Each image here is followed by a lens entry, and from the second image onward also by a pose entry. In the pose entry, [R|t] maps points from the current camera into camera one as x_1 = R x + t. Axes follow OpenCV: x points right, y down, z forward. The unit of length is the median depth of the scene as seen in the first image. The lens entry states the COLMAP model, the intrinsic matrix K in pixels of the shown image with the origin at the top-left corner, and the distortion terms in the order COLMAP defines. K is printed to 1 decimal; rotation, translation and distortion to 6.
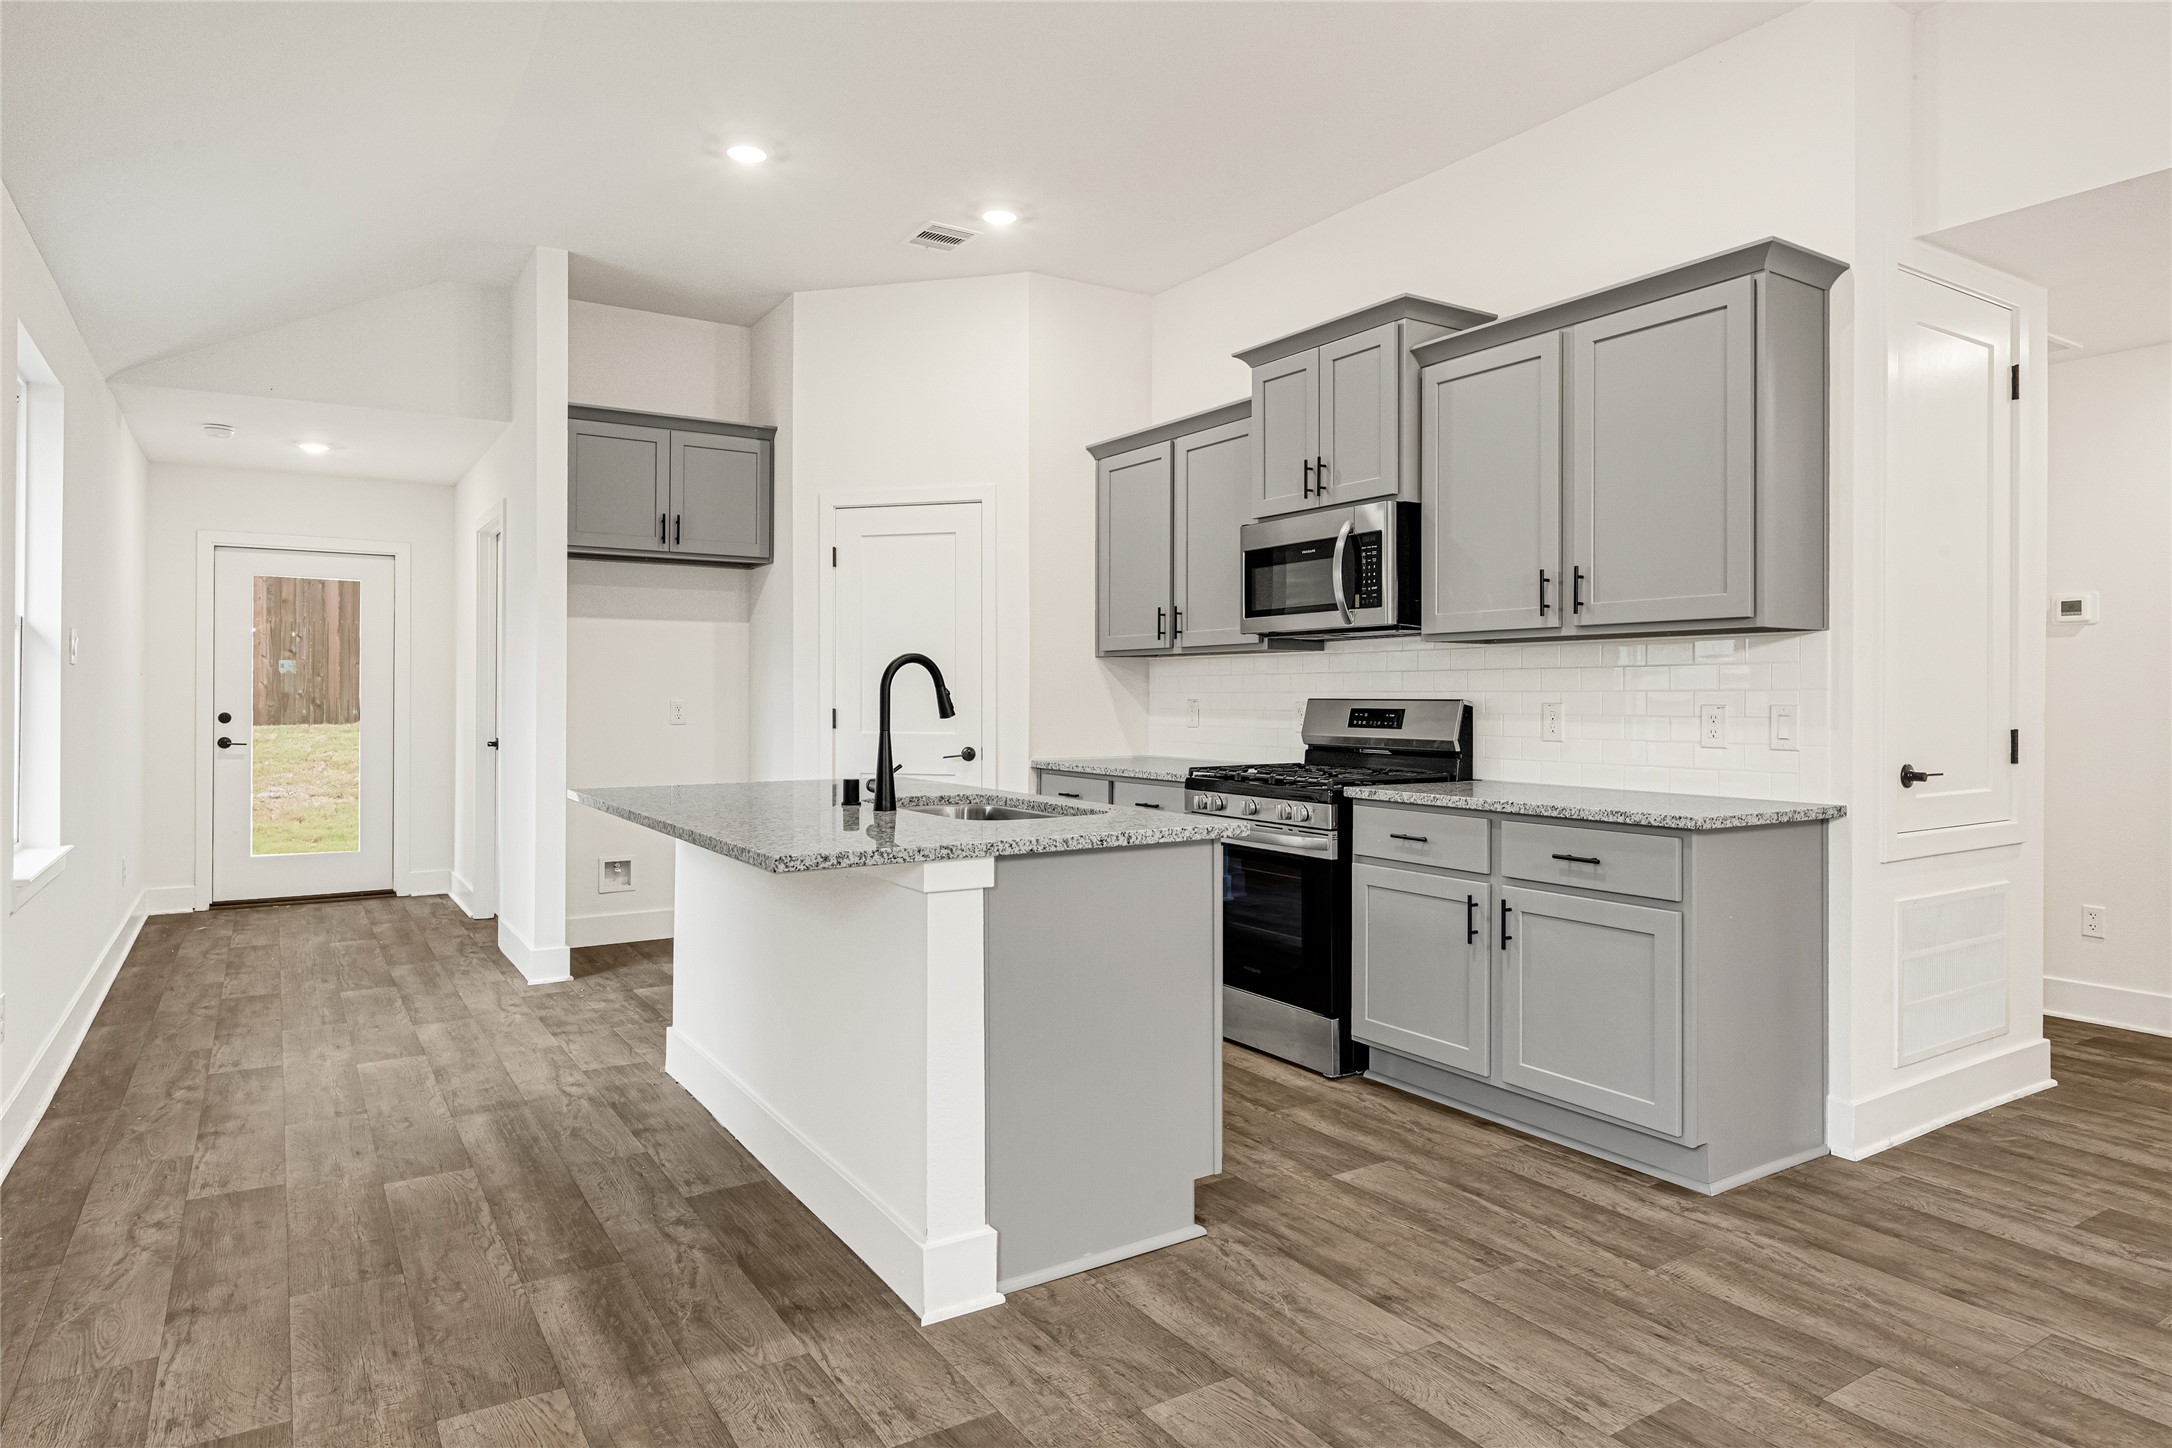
lens RADIAL K [[1272.3, 0, 1065.9], [0, 1272.3, 701.3], [0, 0, 1]] dist [0.000734, -0.023085]
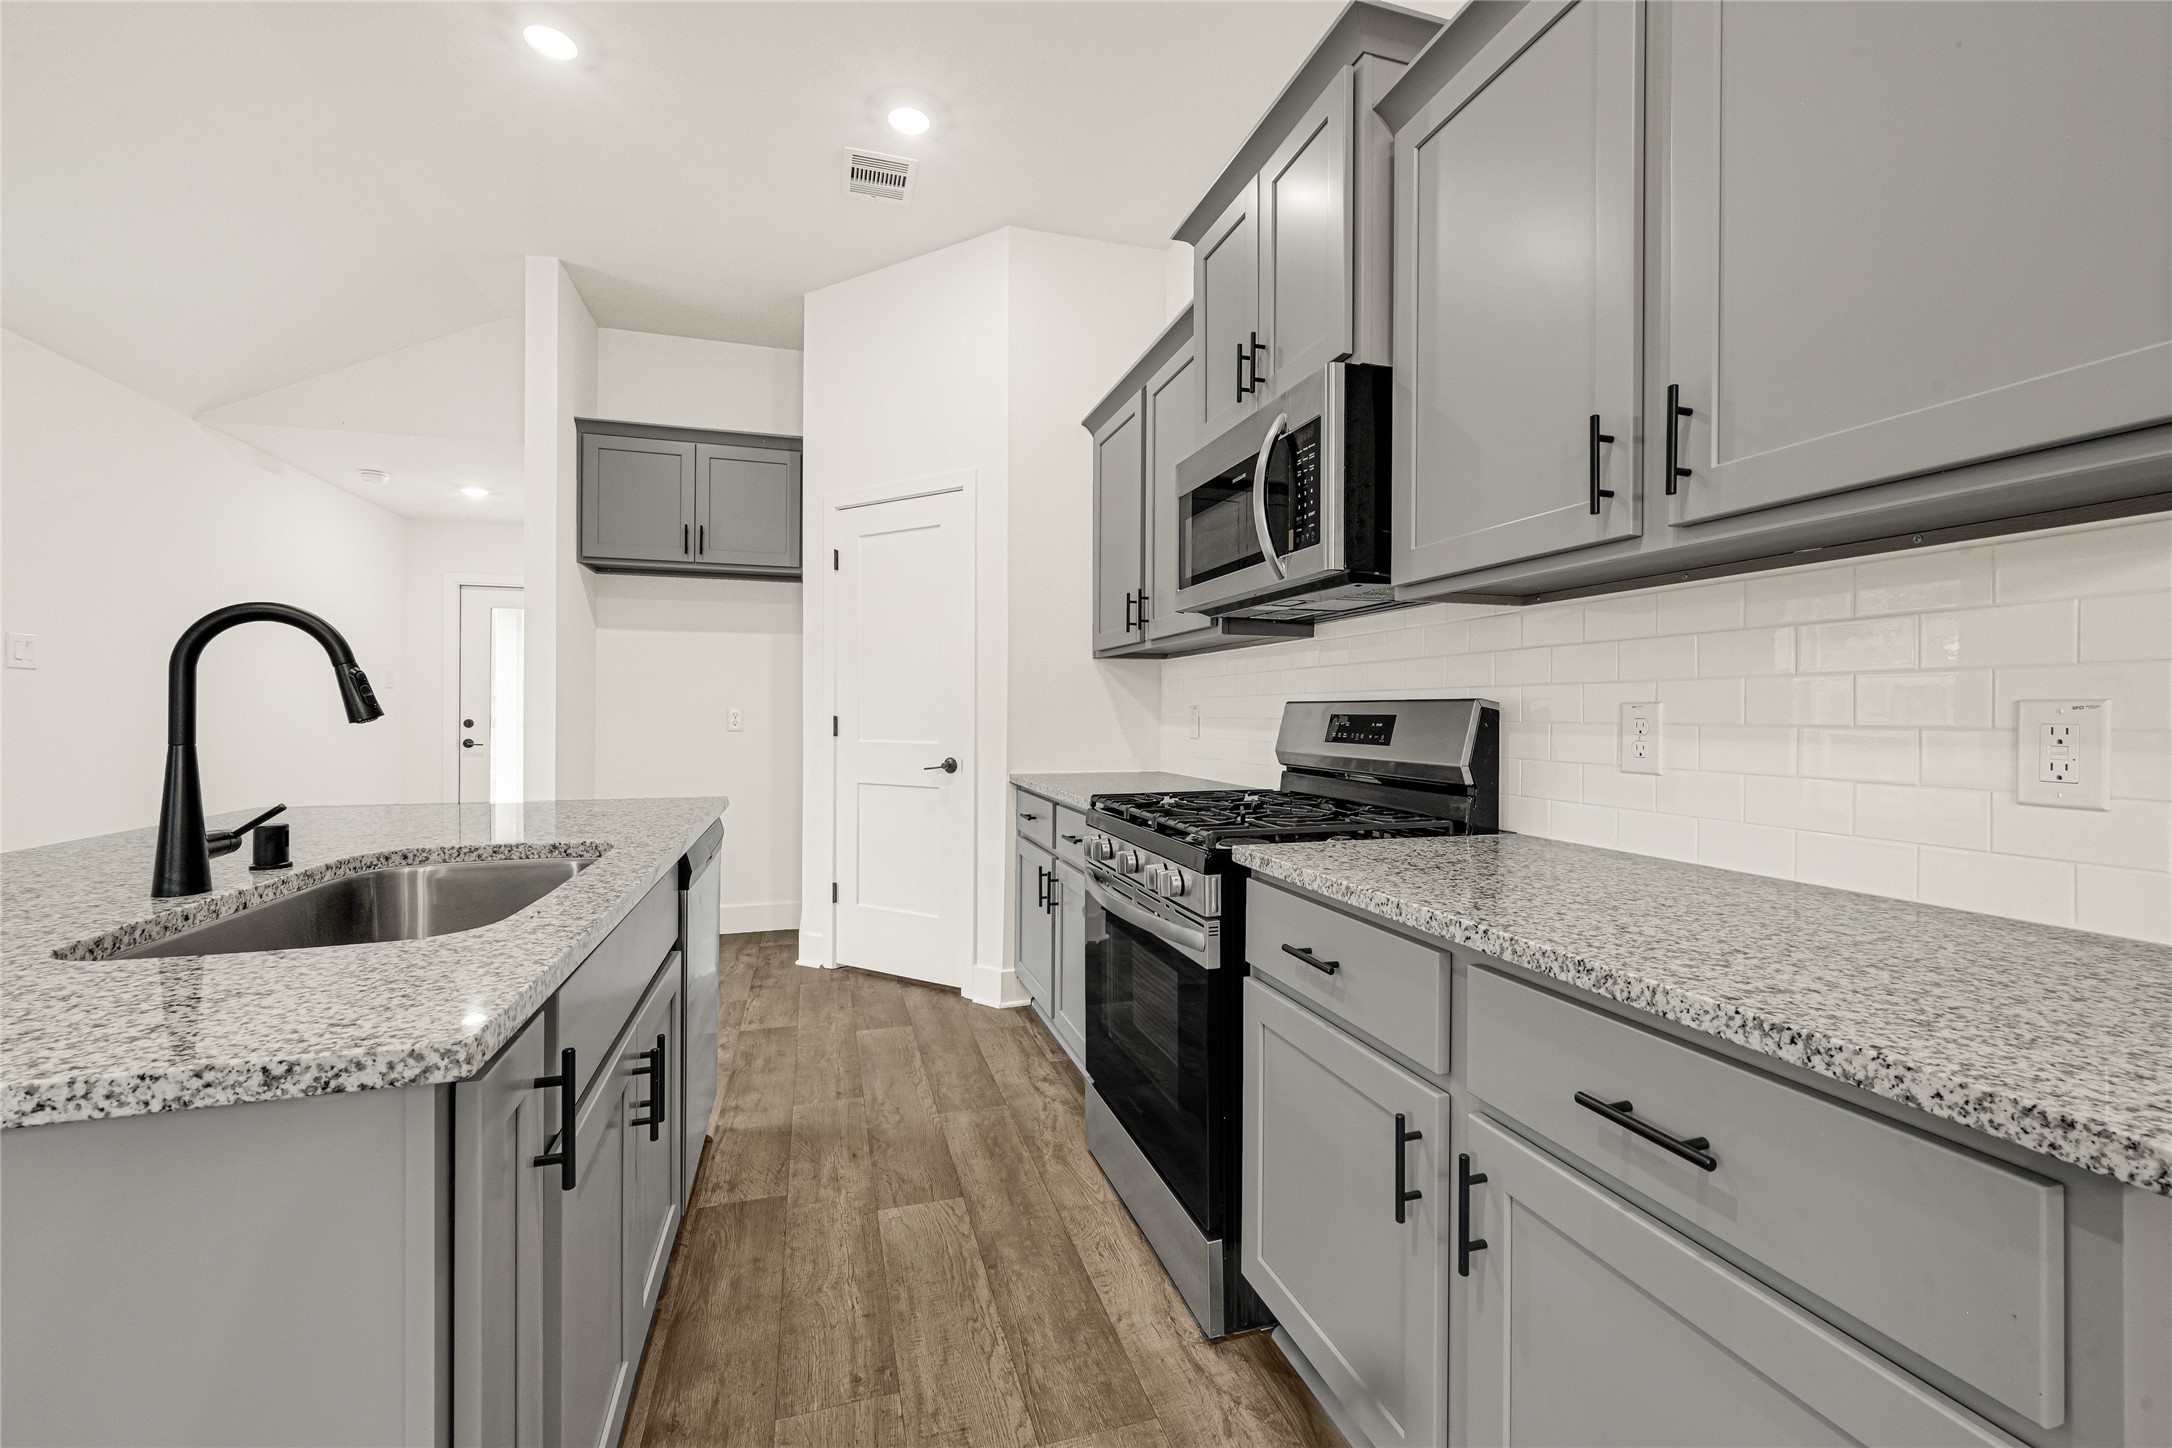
lens RADIAL K [[879.4, 0, 1081.5], [0, 879.4, 718.2], [0, 0, 1]] dist [0.001844, -0.000372]
pose [[0.965700, 0.003428, -0.259639, 0.247317], [-0.003011, 0.999993, 0.002005, 0.007852], [0.259644, -0.001155, 0.965704, 0.569700]]
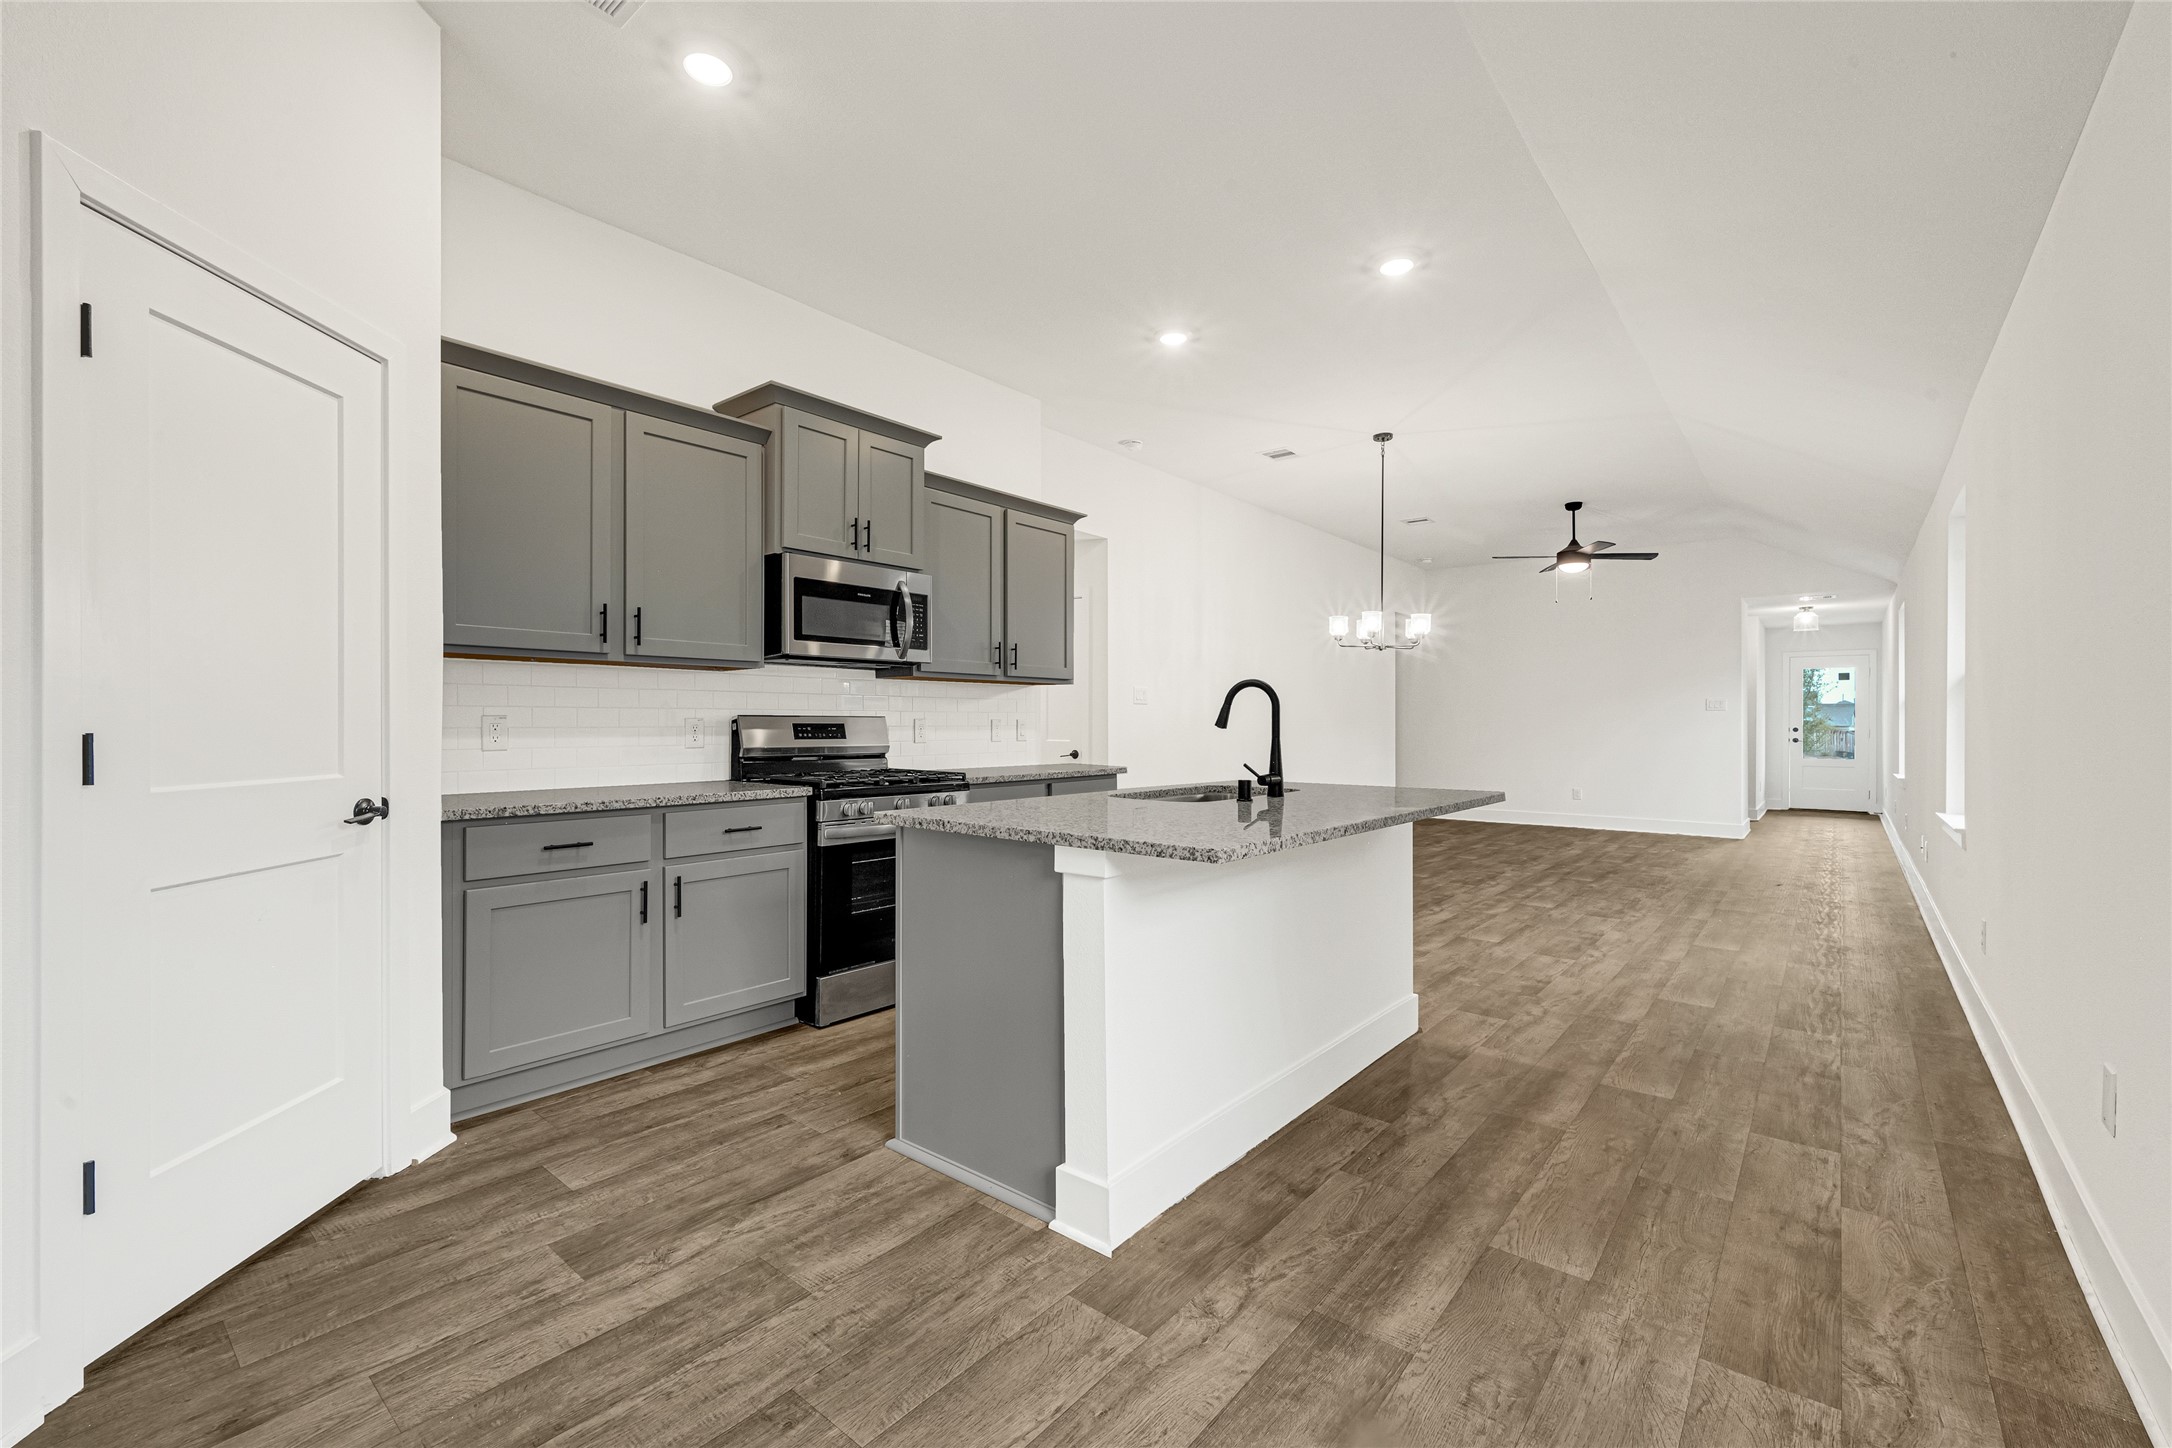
lens RADIAL K [[879.4, 0, 1081.5], [0, 879.4, 718.2], [0, 0, 1]] dist [0.001844, -0.000372]
pose [[-0.297260, -0.009207, 0.954752, -0.759697], [-0.010292, 0.999926, 0.006439, -0.009059], [-0.954741, -0.007912, -0.297333, 1.139430]]
